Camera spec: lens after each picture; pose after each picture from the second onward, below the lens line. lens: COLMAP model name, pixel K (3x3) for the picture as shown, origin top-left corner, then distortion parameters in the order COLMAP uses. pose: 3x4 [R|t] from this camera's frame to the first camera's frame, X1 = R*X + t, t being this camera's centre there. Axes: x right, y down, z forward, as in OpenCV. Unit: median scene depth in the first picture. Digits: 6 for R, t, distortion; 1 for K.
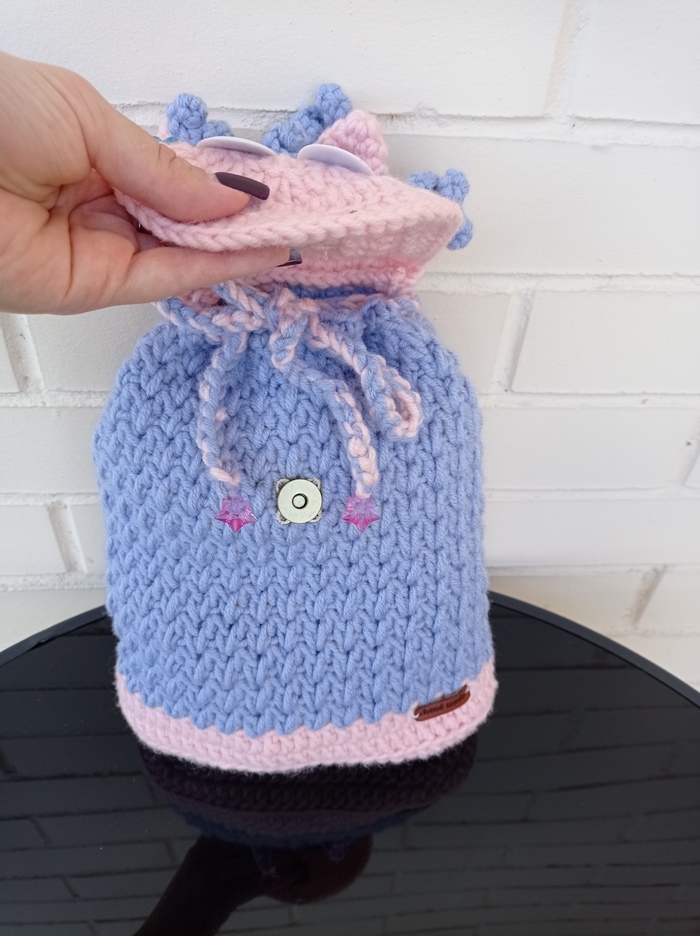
lens RADIAL K [[716.1, 0, 355.9], [0, 716.1, 441.8], [0, 0, 1]] dist [0.040445, -0.074666]
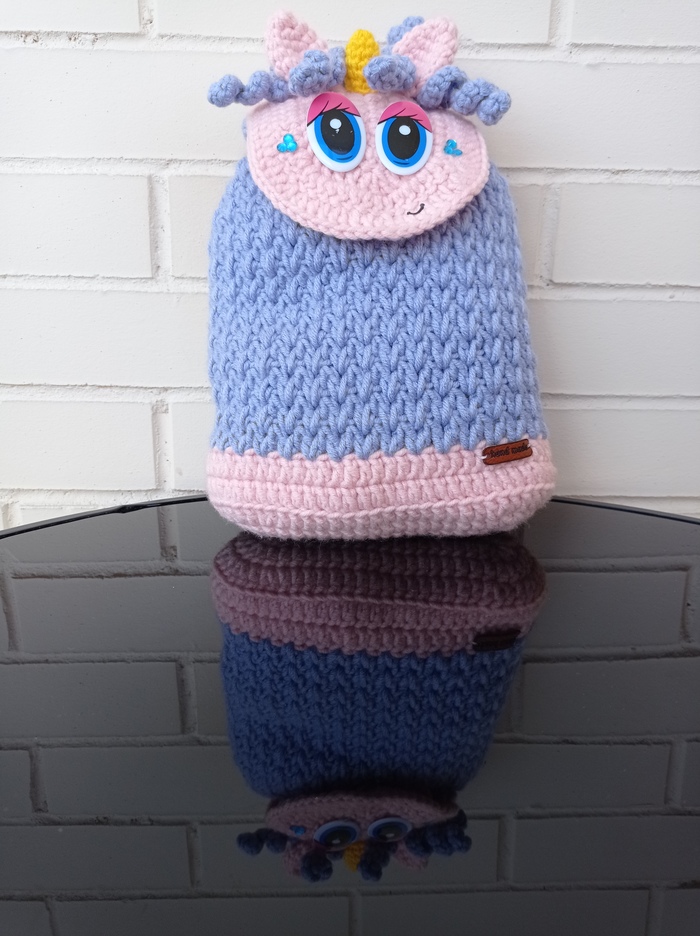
lens RADIAL K [[751.7, 0, 363.2], [0, 751.7, 467.0], [0, 0, 1]] dist [0.059620, -0.087615]
pose [[0.997368, -0.018807, -0.070020, -0.016855], [-0.014058, 0.897275, -0.441249, 0.921720], [0.071125, 0.441072, 0.894649, -0.005602]]
